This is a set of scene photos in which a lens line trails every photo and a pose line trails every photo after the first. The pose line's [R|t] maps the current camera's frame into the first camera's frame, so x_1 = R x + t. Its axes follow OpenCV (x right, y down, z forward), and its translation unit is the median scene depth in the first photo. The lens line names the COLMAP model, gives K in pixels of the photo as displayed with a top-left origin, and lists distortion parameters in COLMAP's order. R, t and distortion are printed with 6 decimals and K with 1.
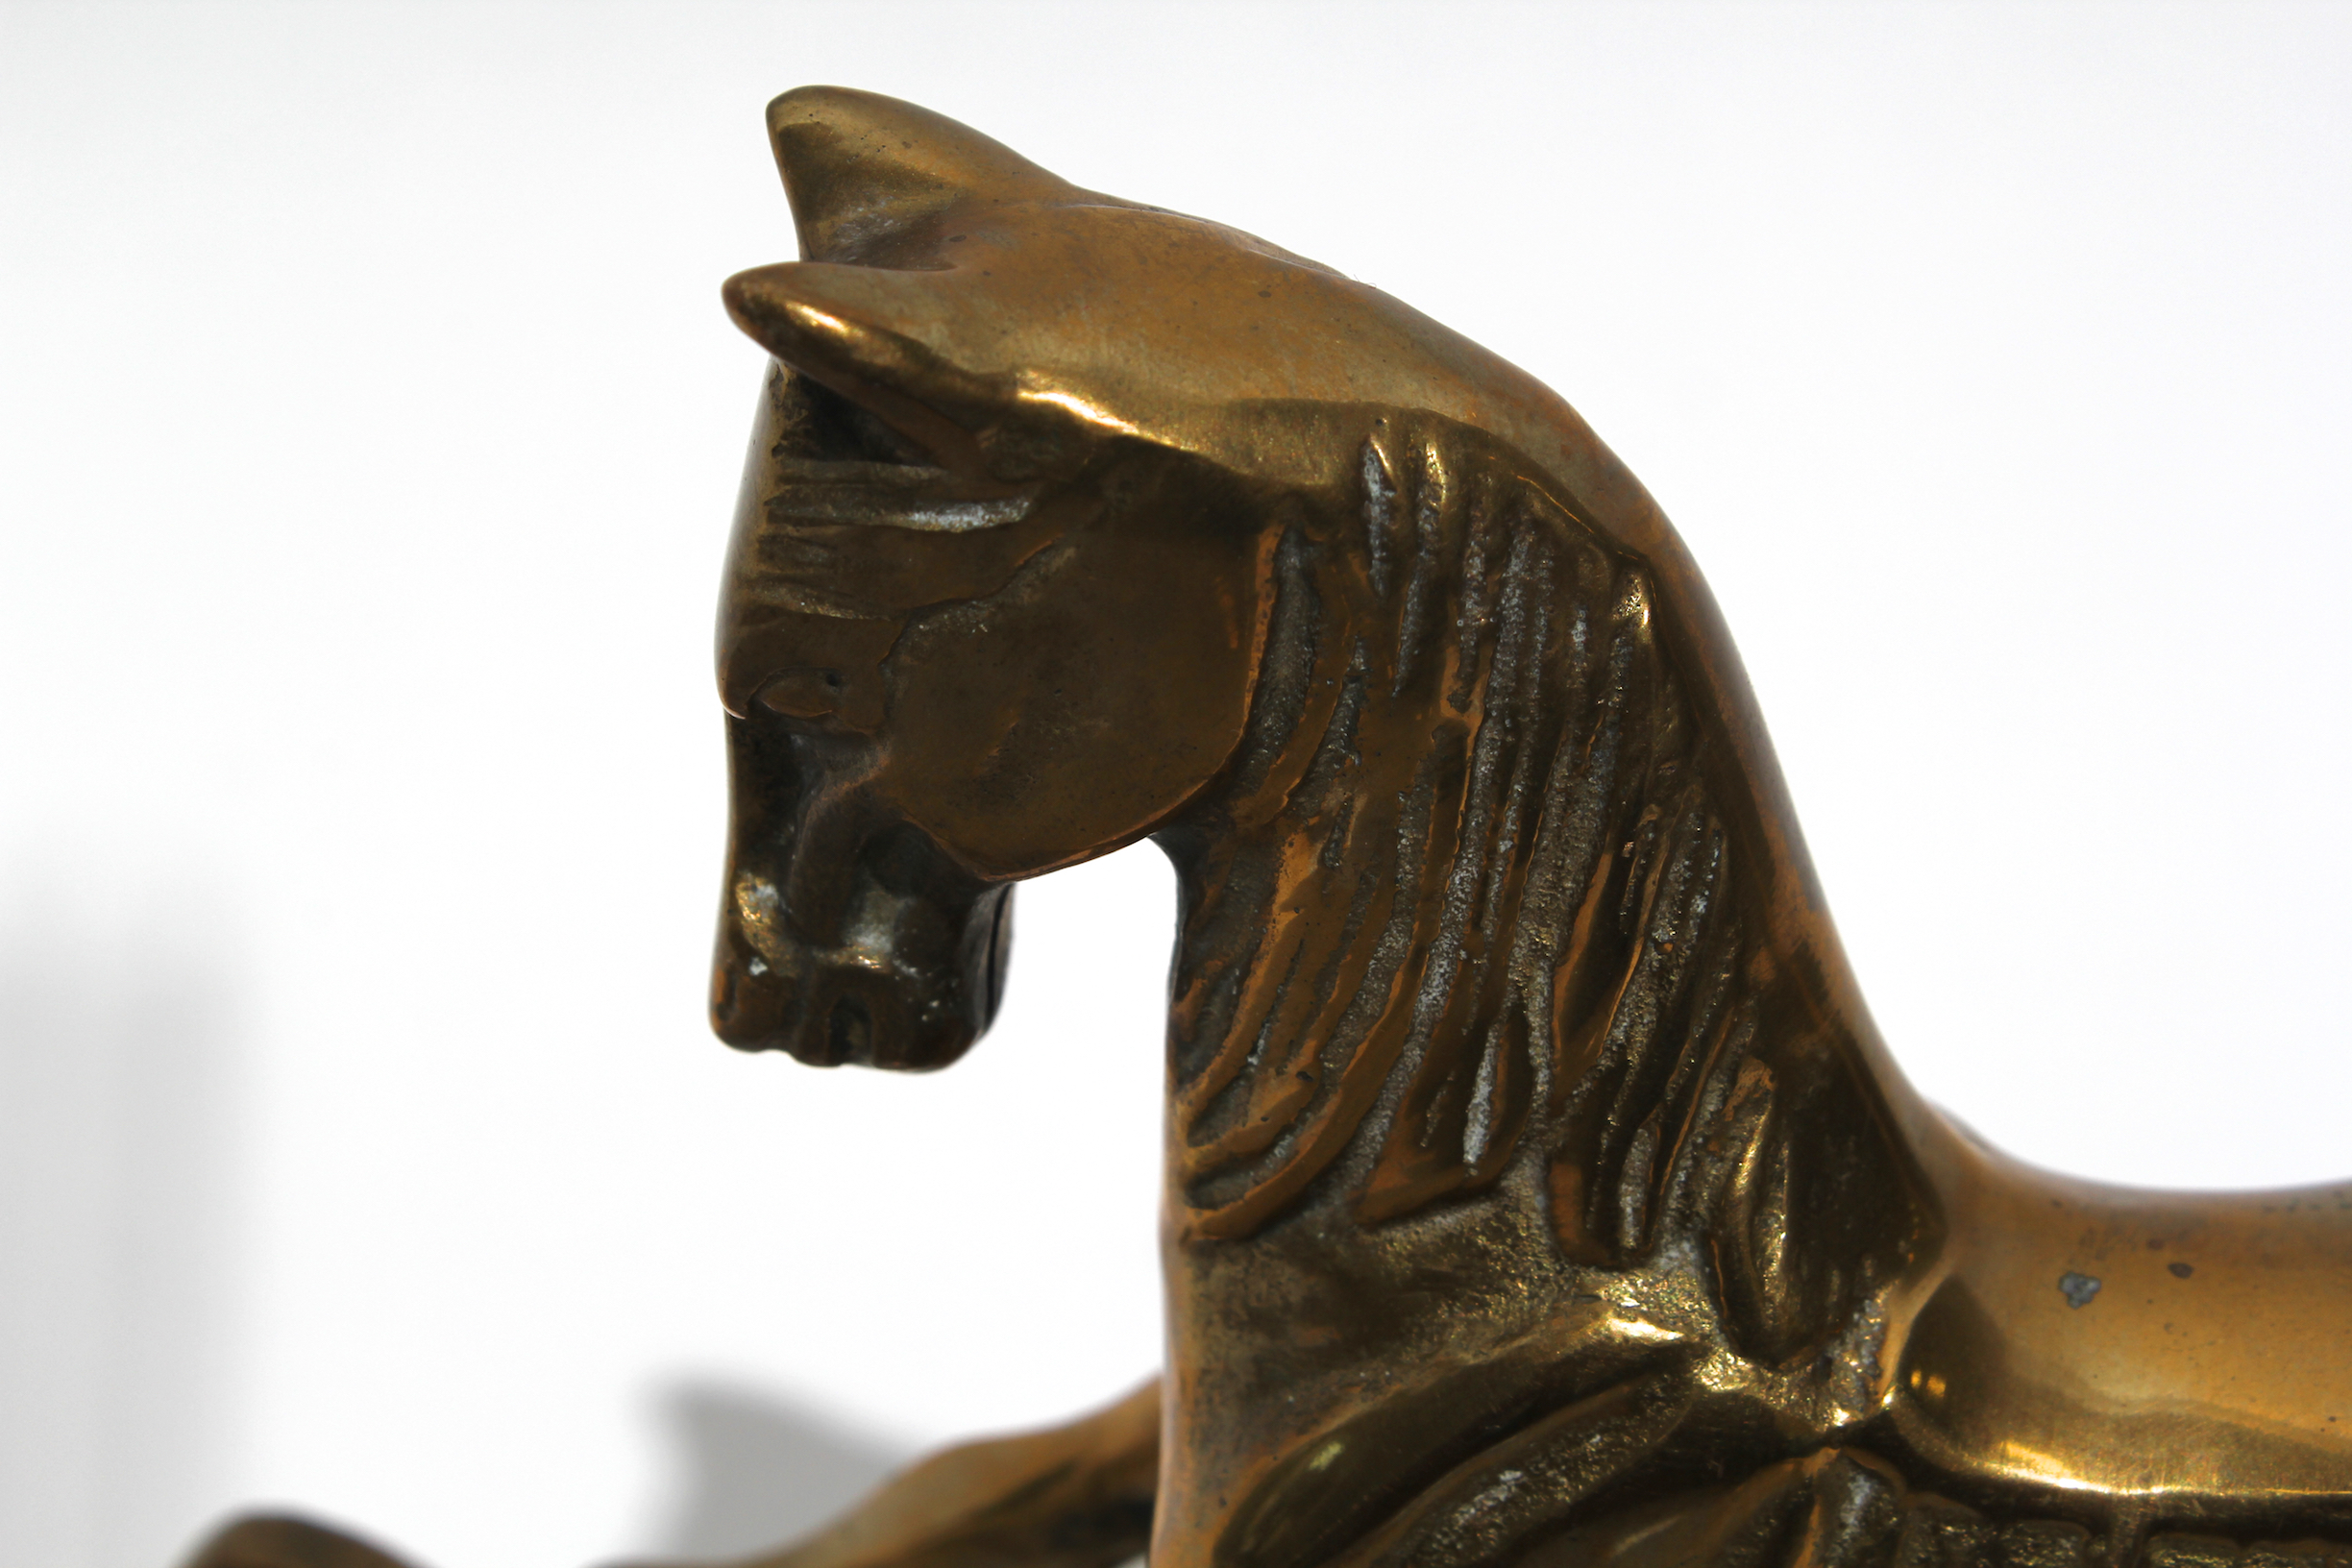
lens RADIAL K [[5391.7, 0, 1176.0], [0, 5391.7, 784.0], [0, 0, 1]] dist [0.000445, 0.671025]
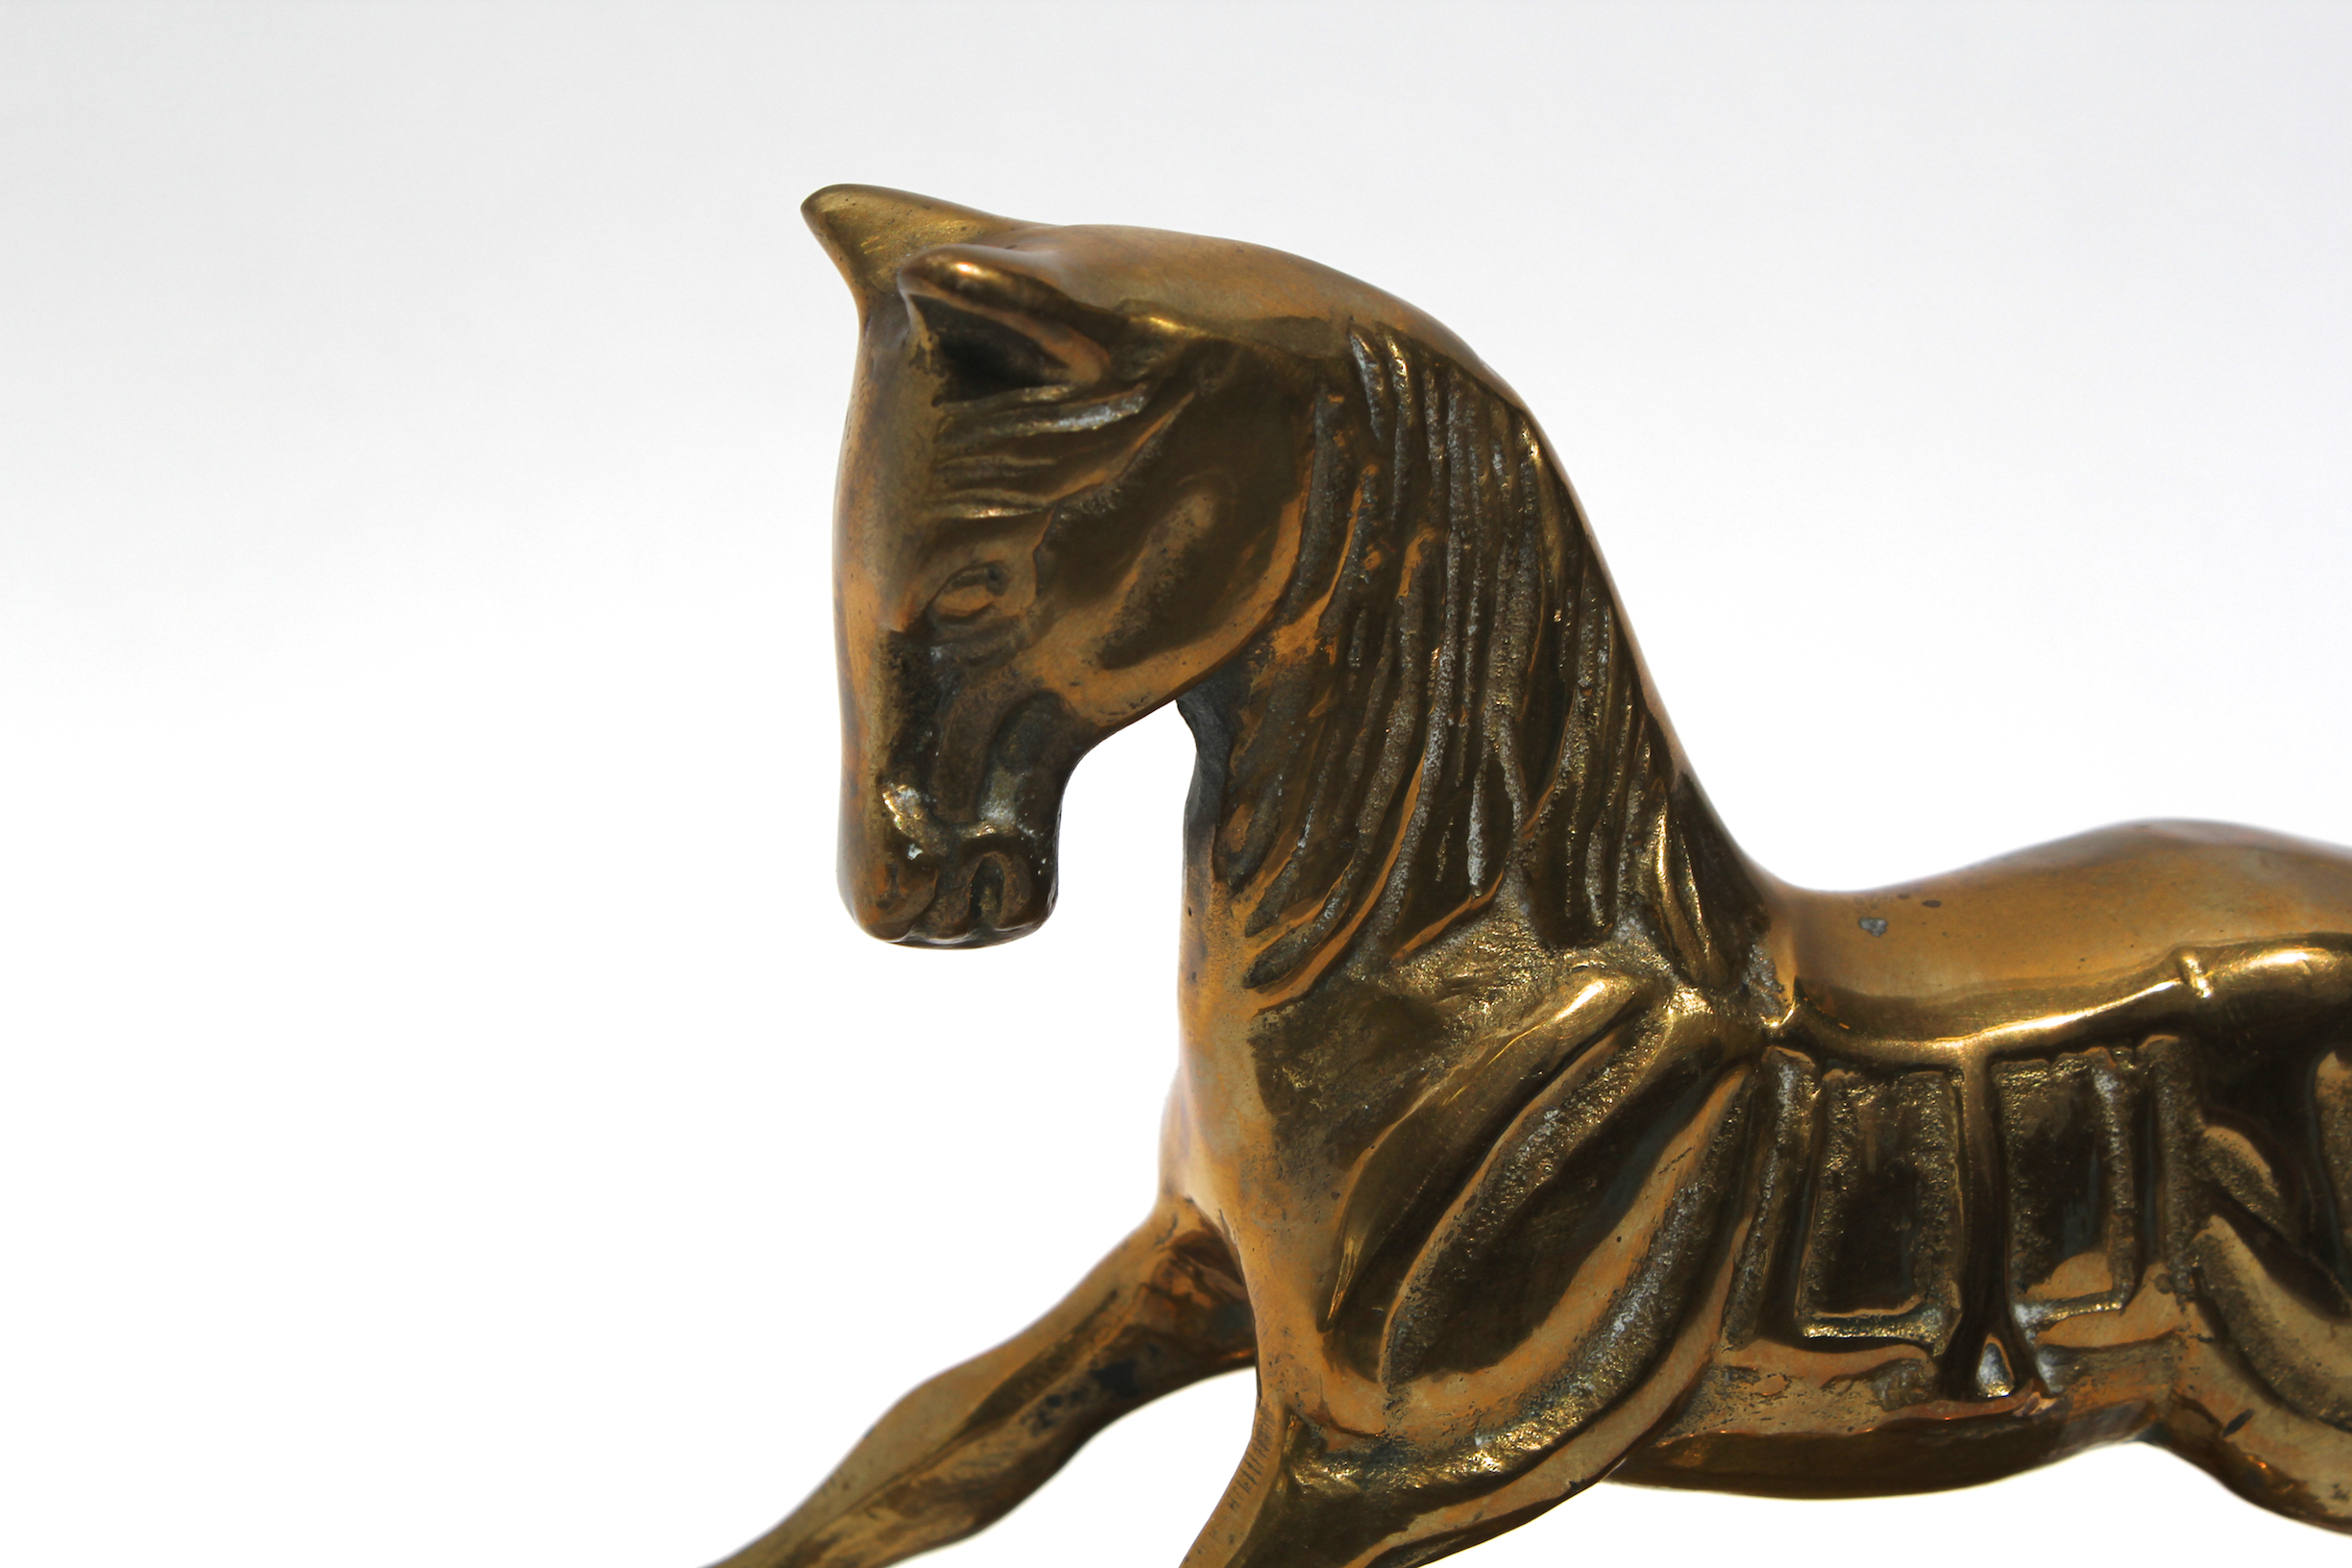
lens RADIAL K [[5391.7, 0, 1176.0], [0, 5391.7, 784.0], [0, 0, 1]] dist [0.000445, 0.671025]
pose [[0.922463, -0.157423, 0.352533, -0.482251], [0.226159, 0.960367, -0.162933, 0.247908], [-0.312911, 0.230028, 0.921506, -0.212484]]
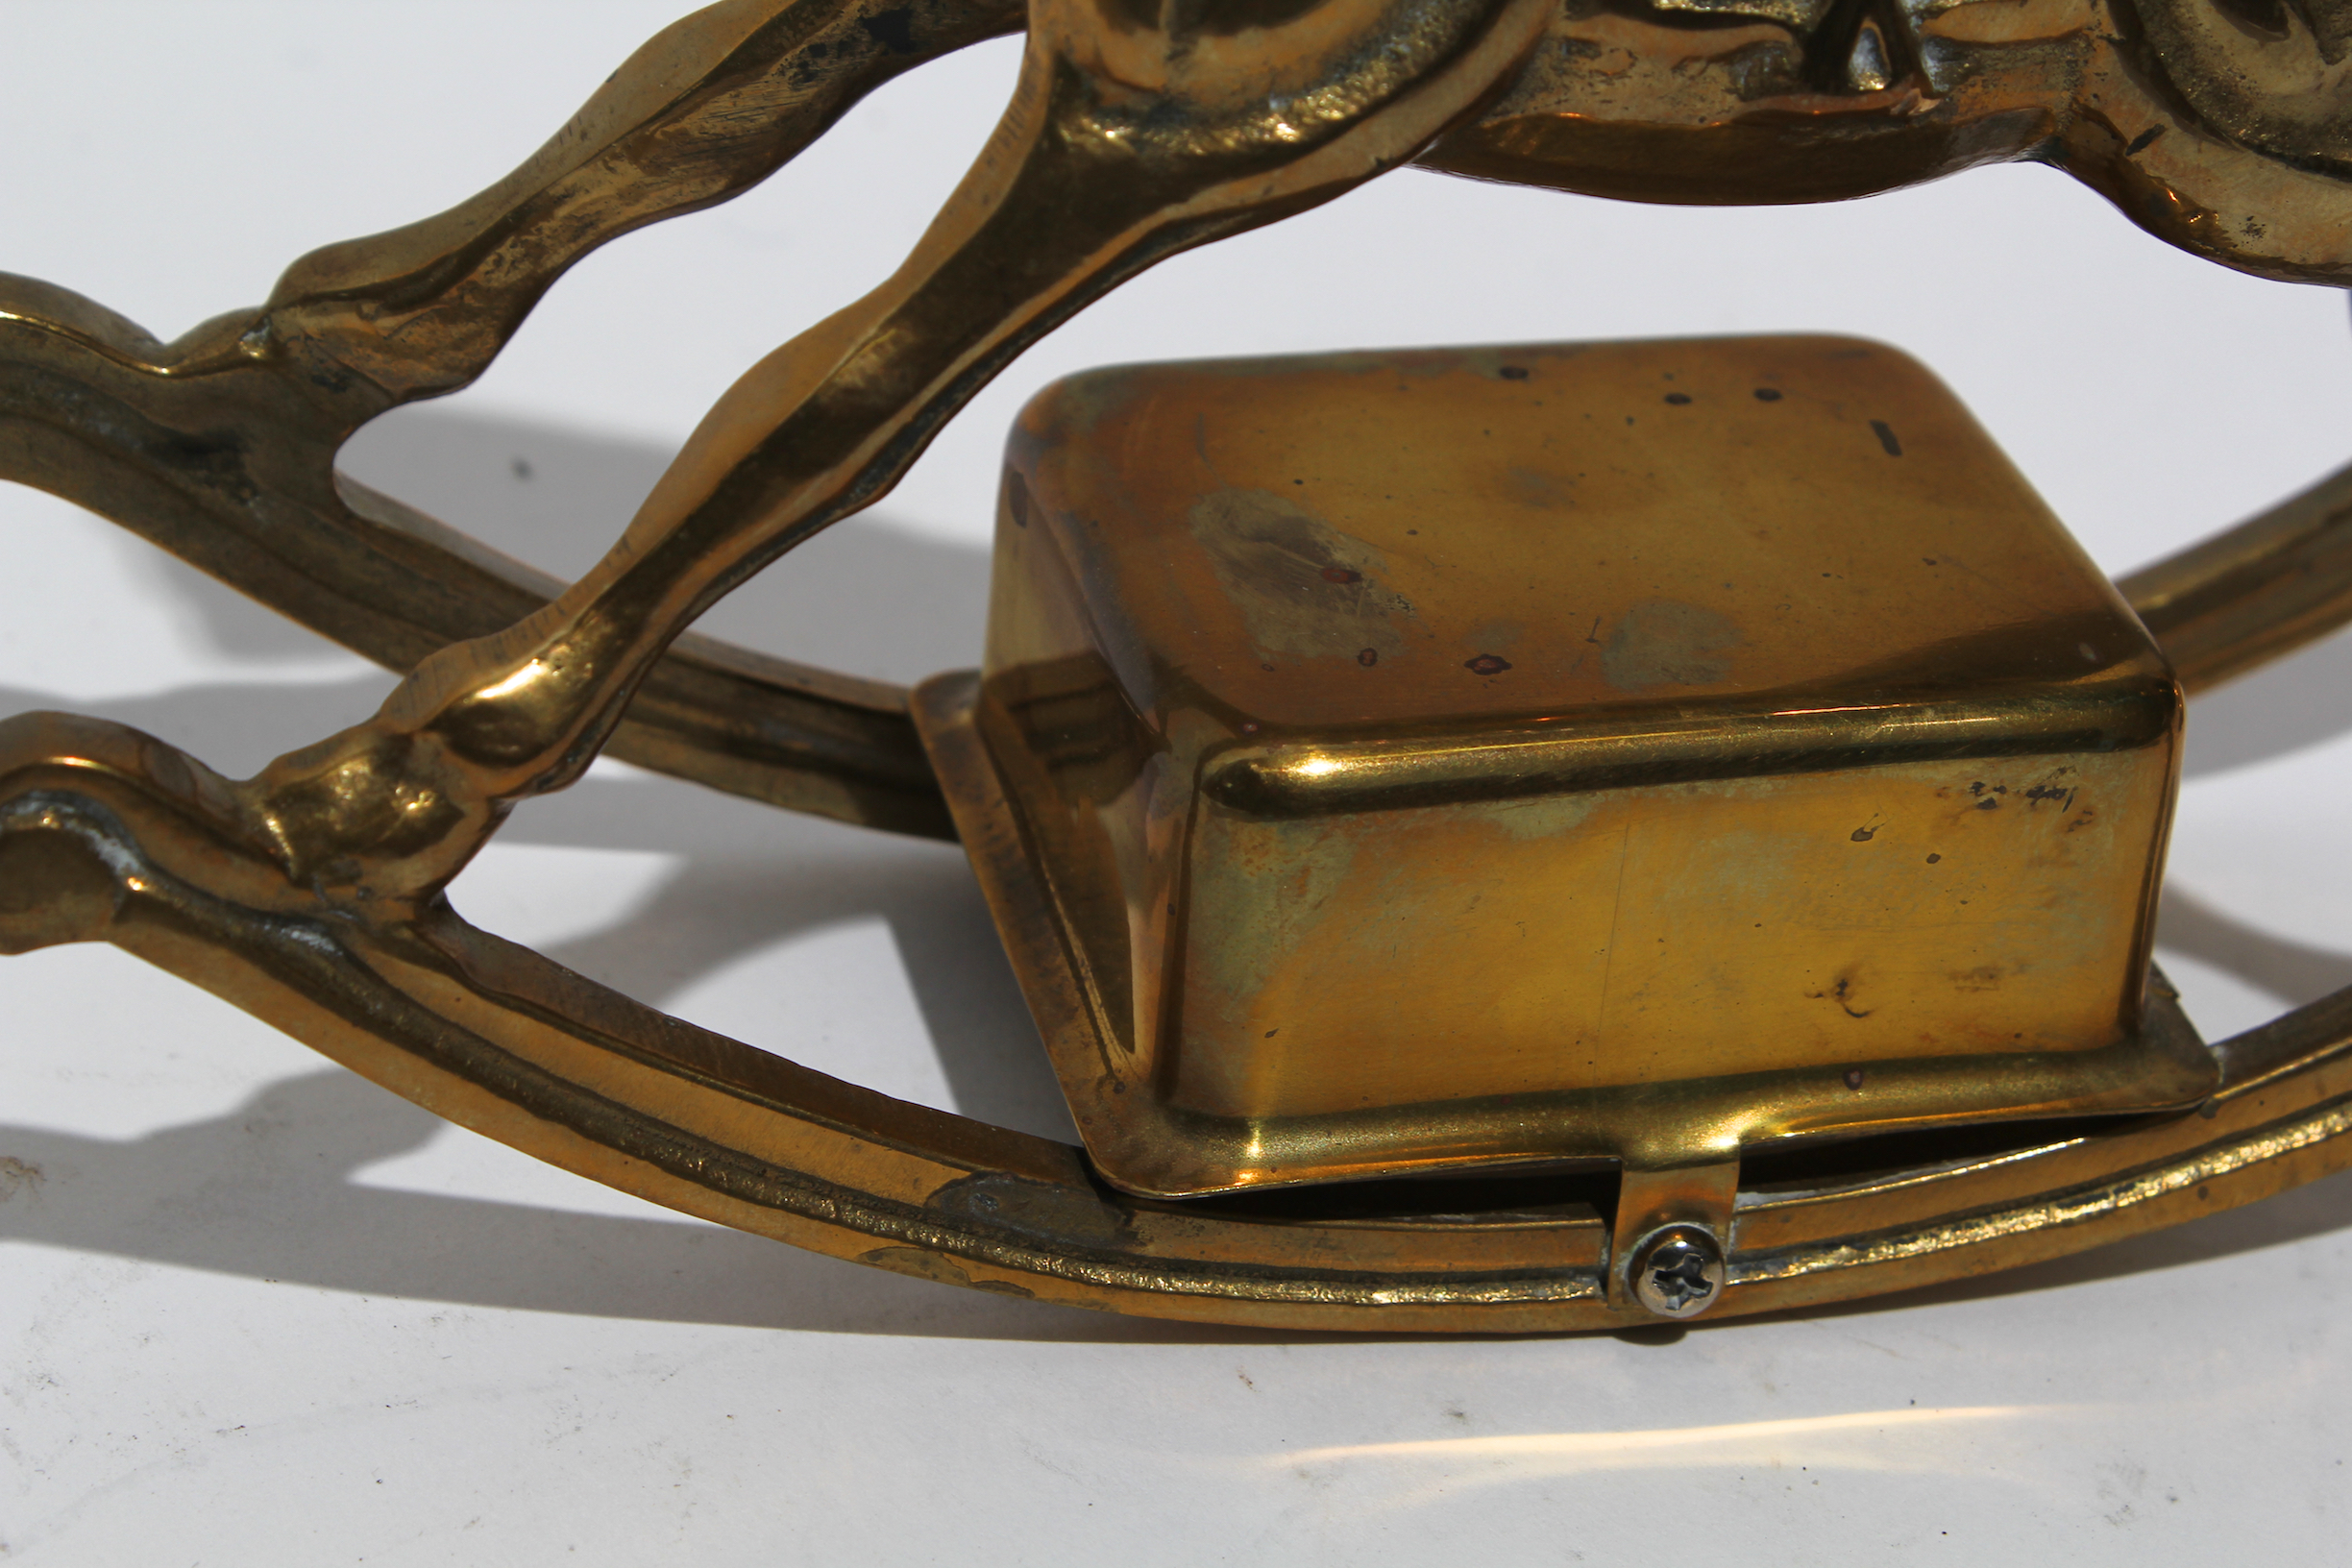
lens RADIAL K [[5391.7, 0, 1176.0], [0, 5391.7, 784.0], [0, 0, 1]] dist [0.000445, 0.671025]
pose [[0.934782, -0.174683, 0.309302, -0.374525], [0.170490, 0.984516, 0.040762, 0.298106], [-0.311633, 0.014629, 0.950090, -0.070488]]
